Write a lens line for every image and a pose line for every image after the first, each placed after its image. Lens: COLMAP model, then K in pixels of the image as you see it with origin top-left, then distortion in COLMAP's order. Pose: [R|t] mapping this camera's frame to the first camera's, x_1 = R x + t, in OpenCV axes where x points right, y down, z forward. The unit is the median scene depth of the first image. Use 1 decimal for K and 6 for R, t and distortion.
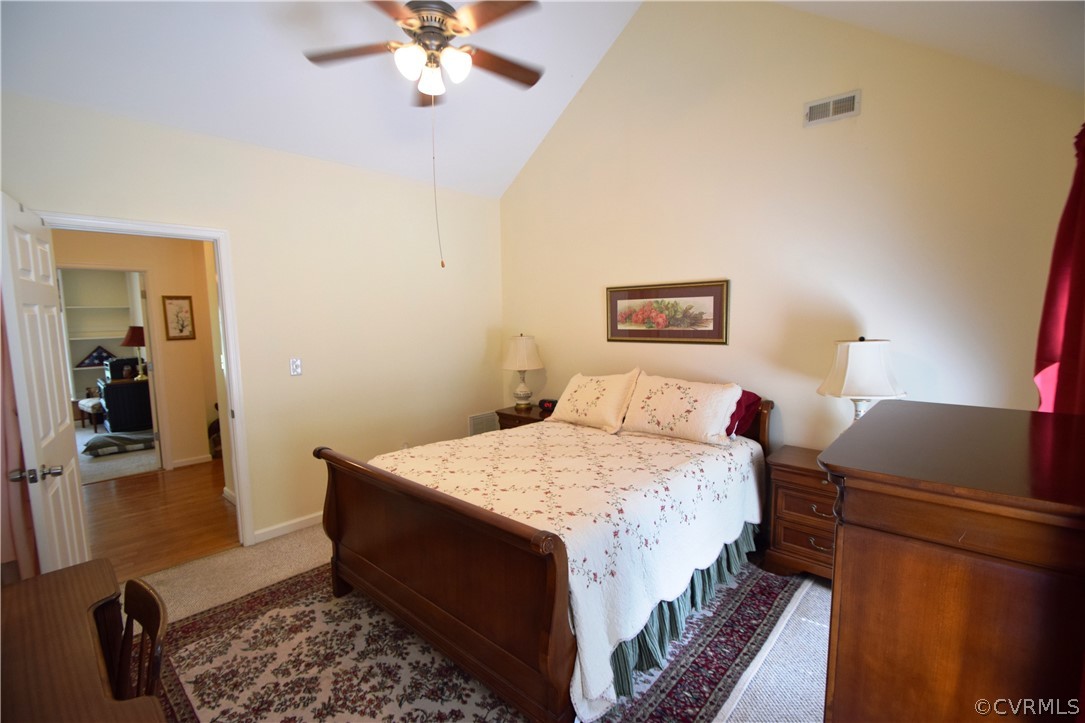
lens RADIAL K [[476.5, 0, 544.1], [0, 476.5, 367.2], [0, 0, 1]] dist [-0.003996, -0.005052]
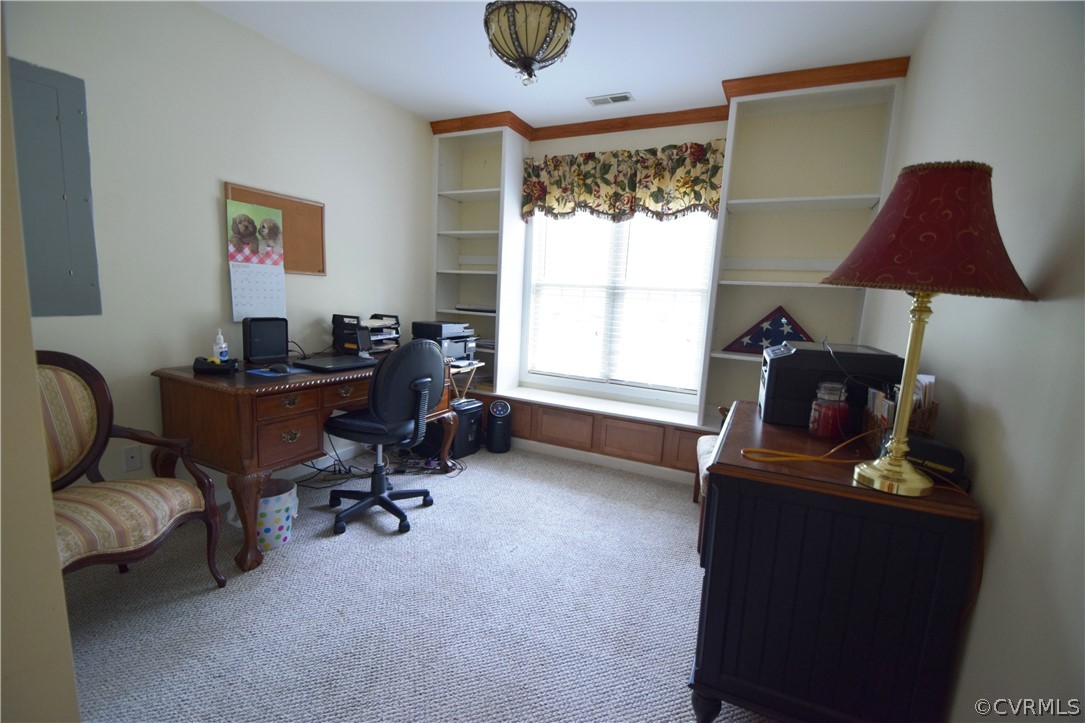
lens RADIAL K [[476.5, 0, 543.6], [0, 476.5, 363.8], [0, 0, 1]] dist [-0.003996, -0.005052]
pose [[0.291931, 0.166339, -0.941864, -0.692517], [-0.151009, 0.980425, 0.126344, -0.019670], [0.944443, 0.105346, 0.311335, 0.779639]]
